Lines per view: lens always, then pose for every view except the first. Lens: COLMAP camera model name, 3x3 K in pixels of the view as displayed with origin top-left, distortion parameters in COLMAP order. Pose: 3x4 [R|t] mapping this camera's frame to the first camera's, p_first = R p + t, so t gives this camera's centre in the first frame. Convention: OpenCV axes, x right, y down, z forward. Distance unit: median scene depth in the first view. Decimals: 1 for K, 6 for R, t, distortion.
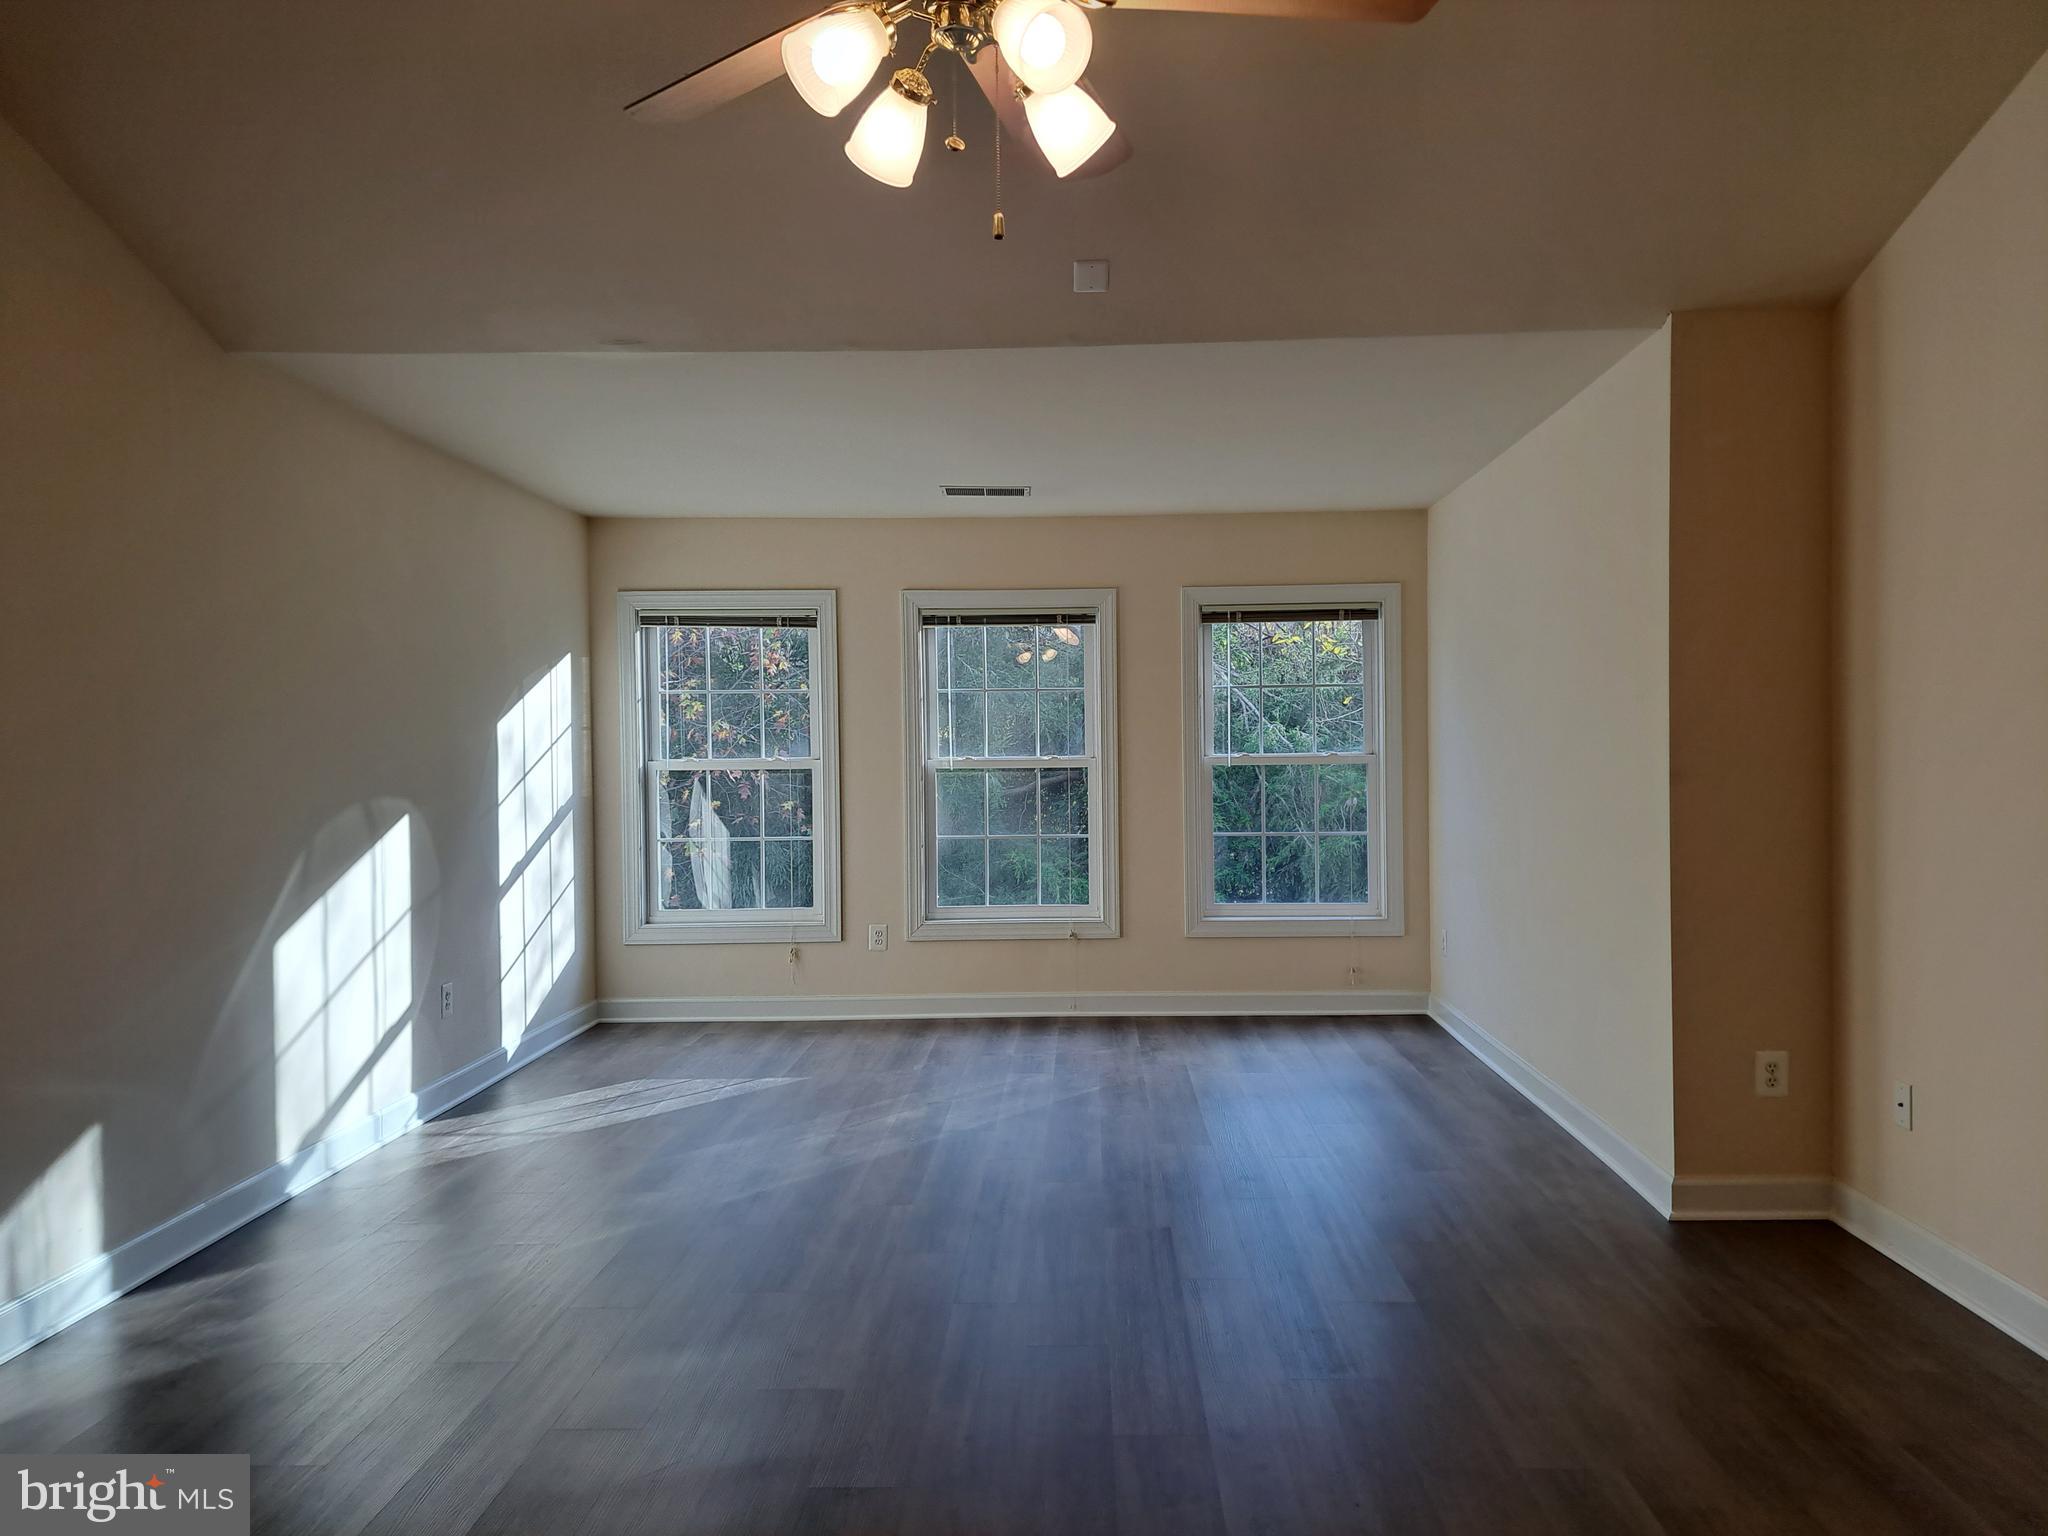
lens RADIAL K [[1466.7, 0, 1037.8], [0, 1466.7, 765.3], [0, 0, 1]] dist [0.048222, -0.052911]
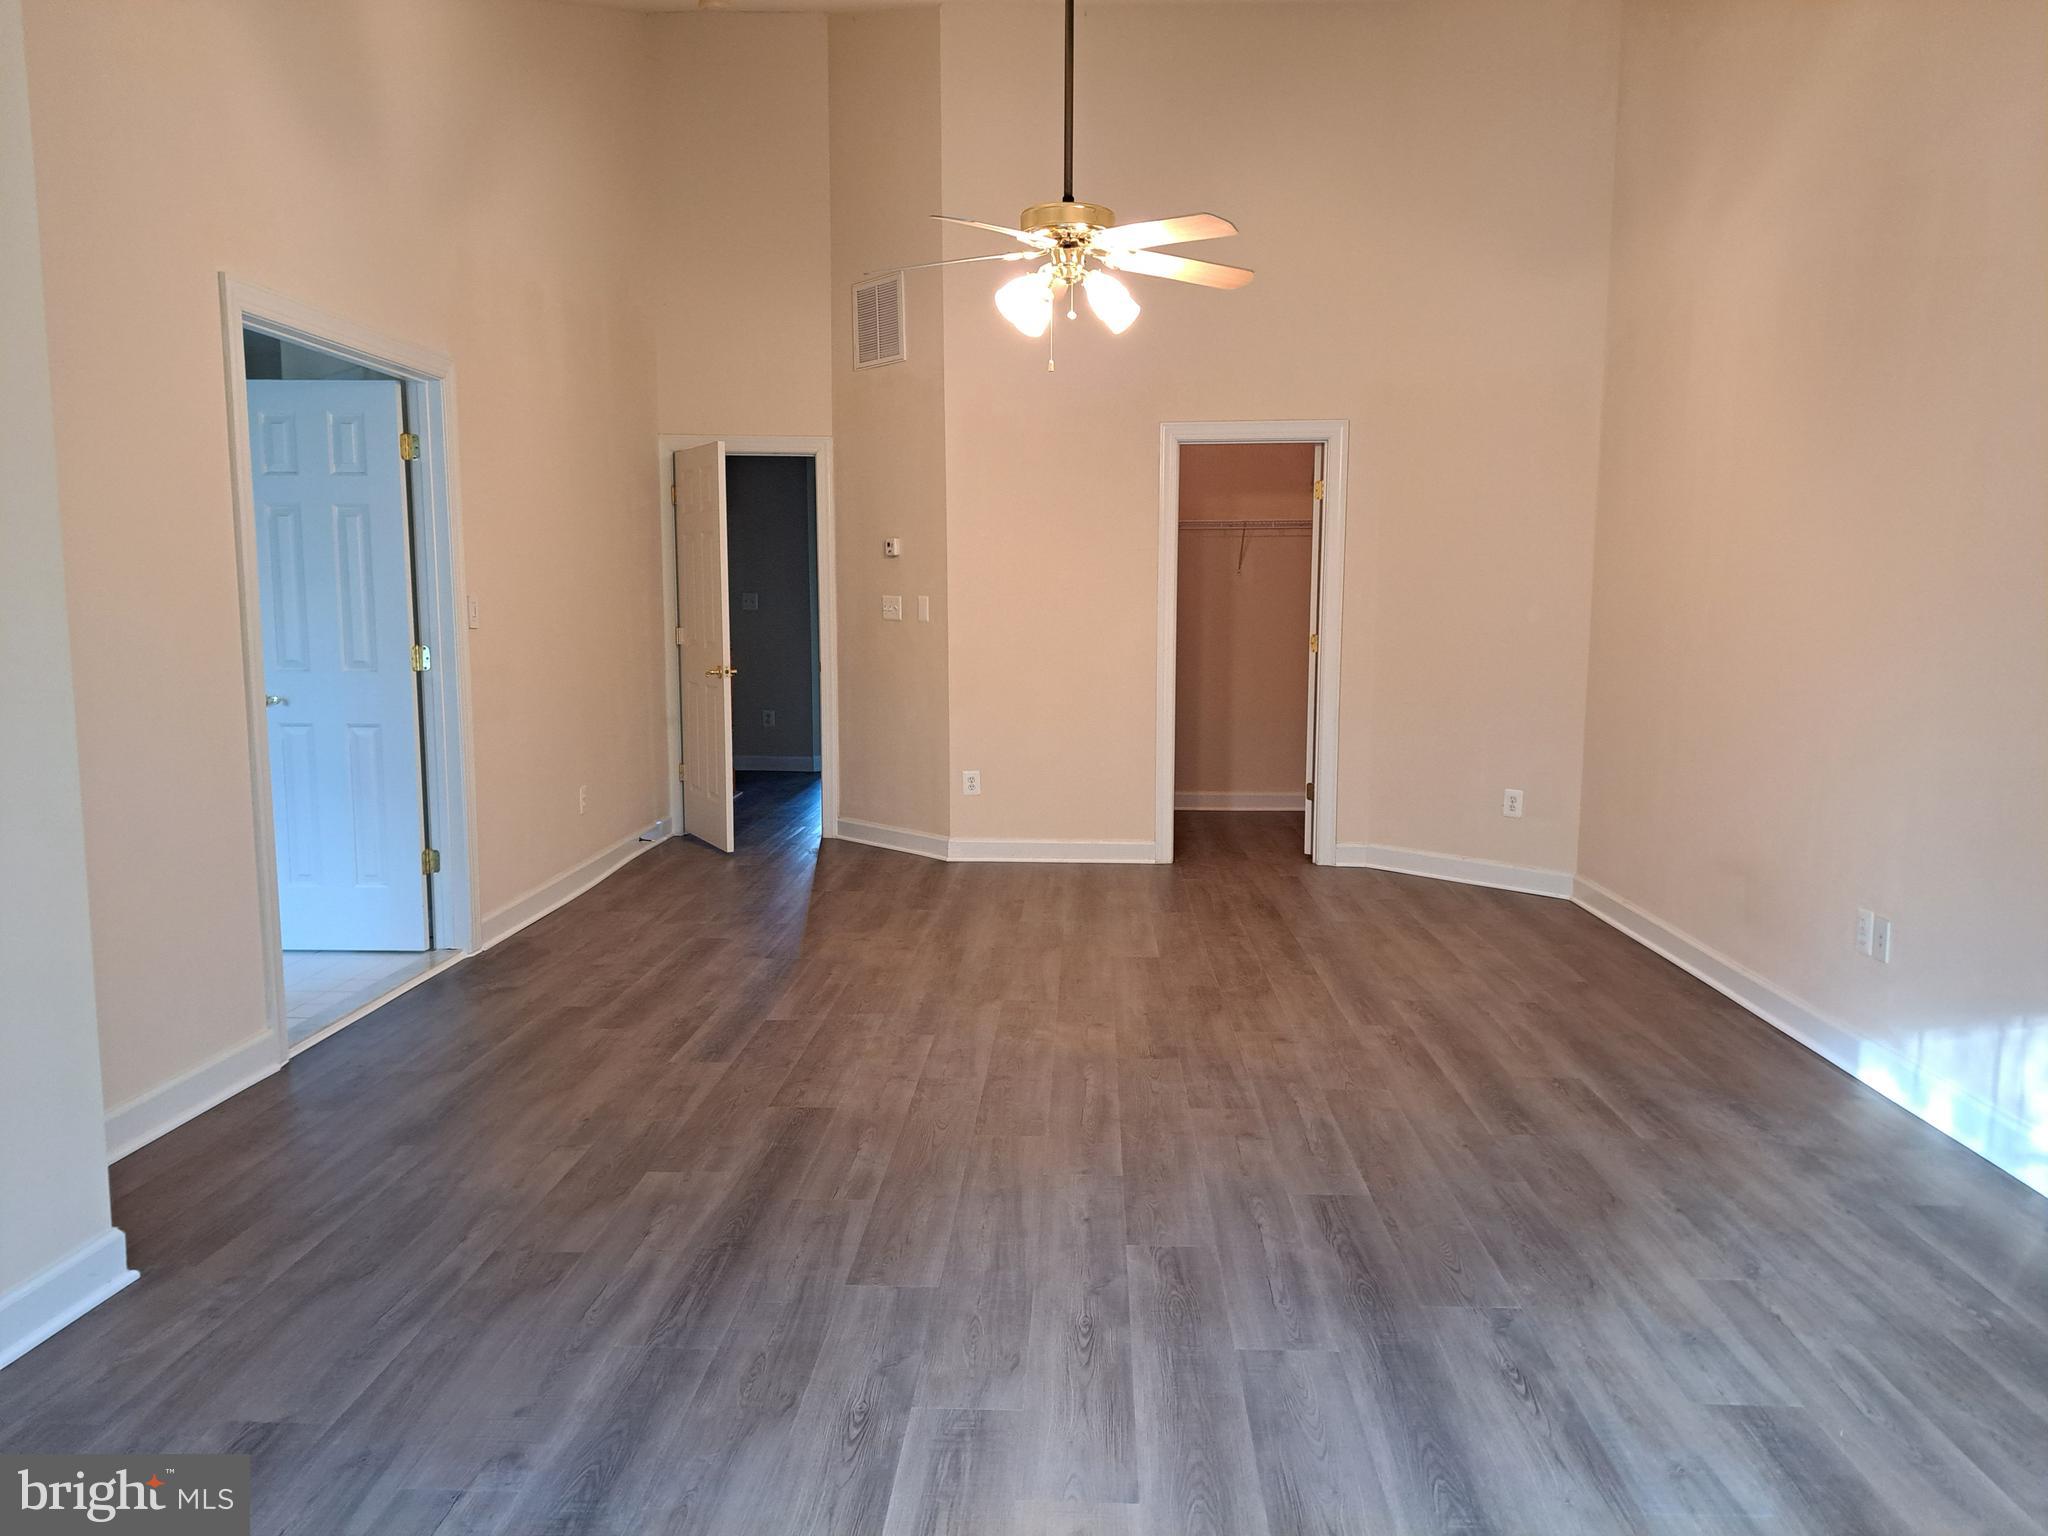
lens RADIAL K [[1466.7, 0, 1031.3], [0, 1466.7, 772.0], [0, 0, 1]] dist [0.048222, -0.052911]
pose [[-0.999934, 0.005958, 0.009844, -0.004739], [0.007068, 0.993115, 0.116926, -0.006048], [-0.009080, 0.116988, -0.993092, 0.941739]]
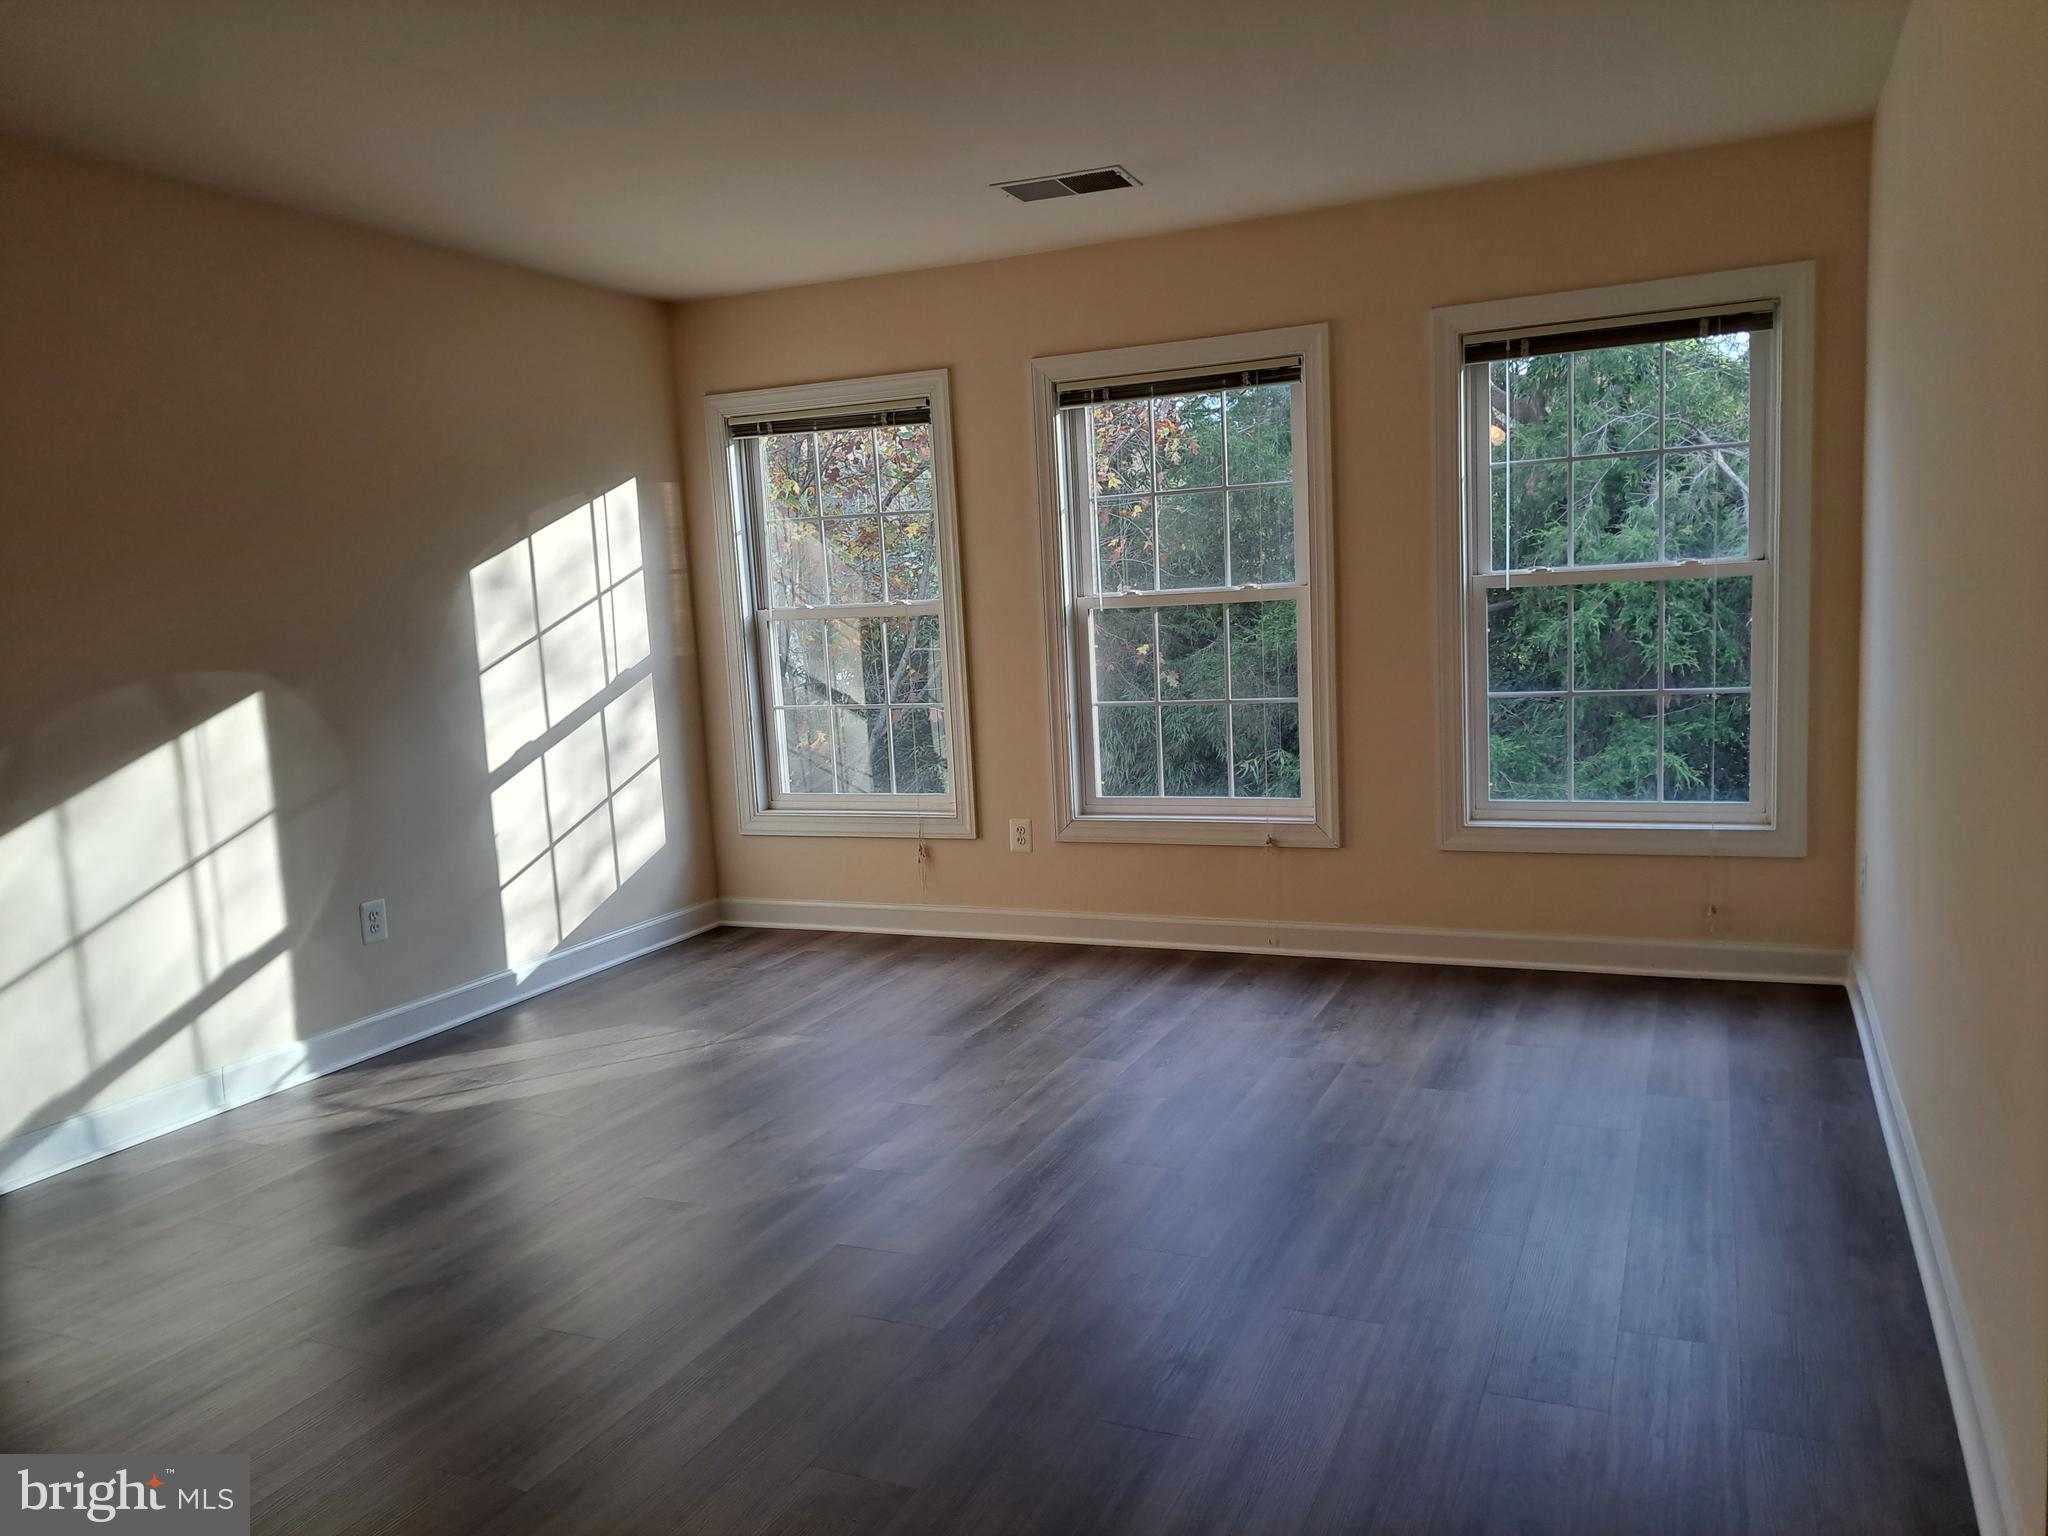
lens RADIAL K [[1466.7, 0, 1020.4], [0, 1466.7, 772.7], [0, 0, 1]] dist [0.048222, -0.052911]
pose [[0.923183, 0.010685, -0.384213, 0.182087], [0.034664, 0.993225, 0.110913, 0.001750], [0.382796, -0.115711, 0.916558, 0.317331]]
